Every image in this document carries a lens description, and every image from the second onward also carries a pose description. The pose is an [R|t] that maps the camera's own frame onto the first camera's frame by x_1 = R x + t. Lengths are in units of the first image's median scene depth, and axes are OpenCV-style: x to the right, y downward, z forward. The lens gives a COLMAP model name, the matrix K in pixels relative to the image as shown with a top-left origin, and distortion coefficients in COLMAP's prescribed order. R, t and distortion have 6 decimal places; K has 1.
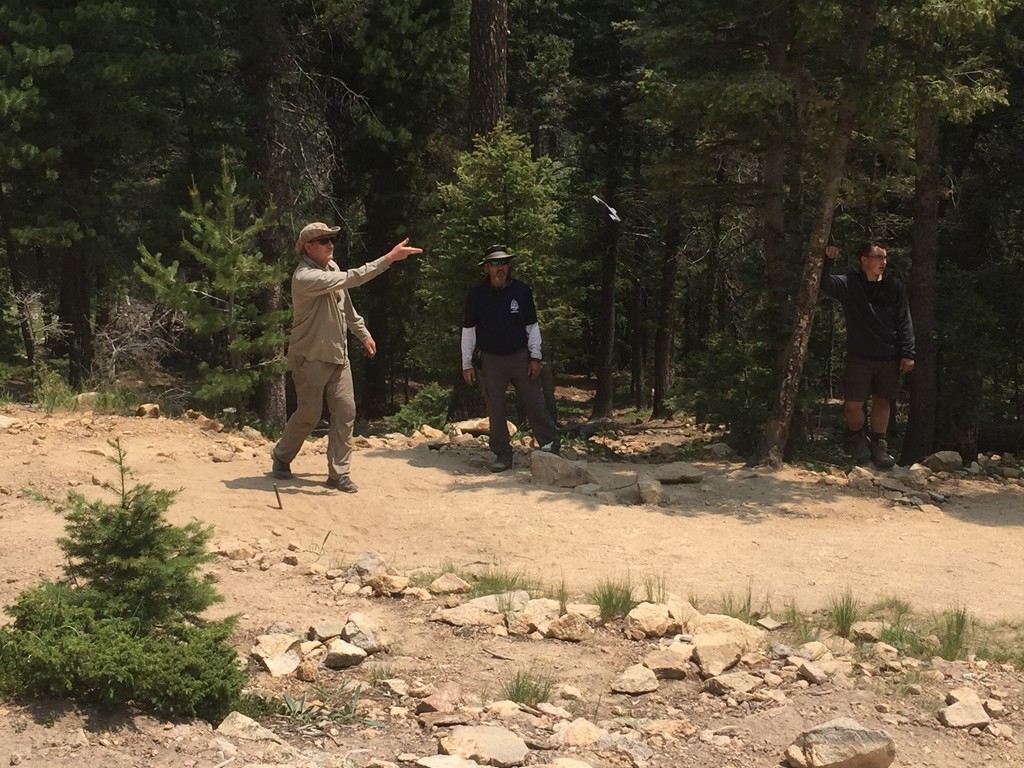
lens RADIAL K [[1475.8, 0, 509.4], [0, 1475.8, 382.8], [0, 0, 1]] dist [0.042830, 0.000000]
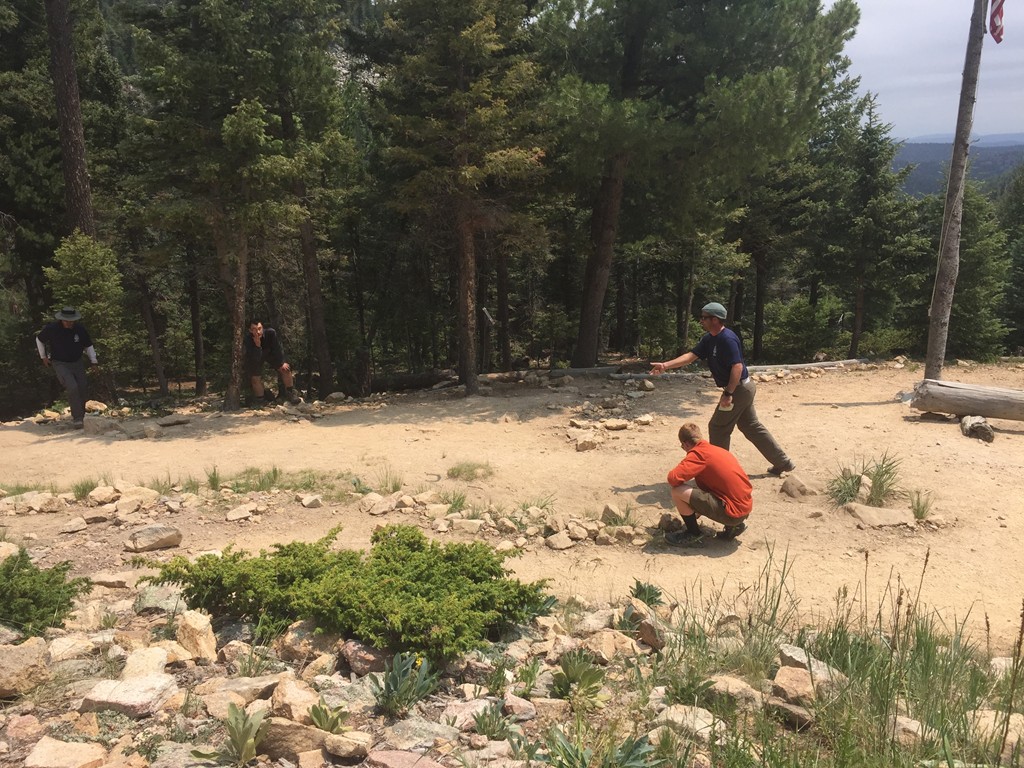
lens RADIAL K [[874.3, 0, 516.5], [0, 874.3, 380.6], [0, 0, 1]] dist [0.060040, -0.086970]
pose [[0.945877, -0.101292, 0.308312, 0.194128], [0.097477, 0.994850, 0.027792, 0.025743], [-0.309539, 0.003766, 0.950879, -0.173693]]
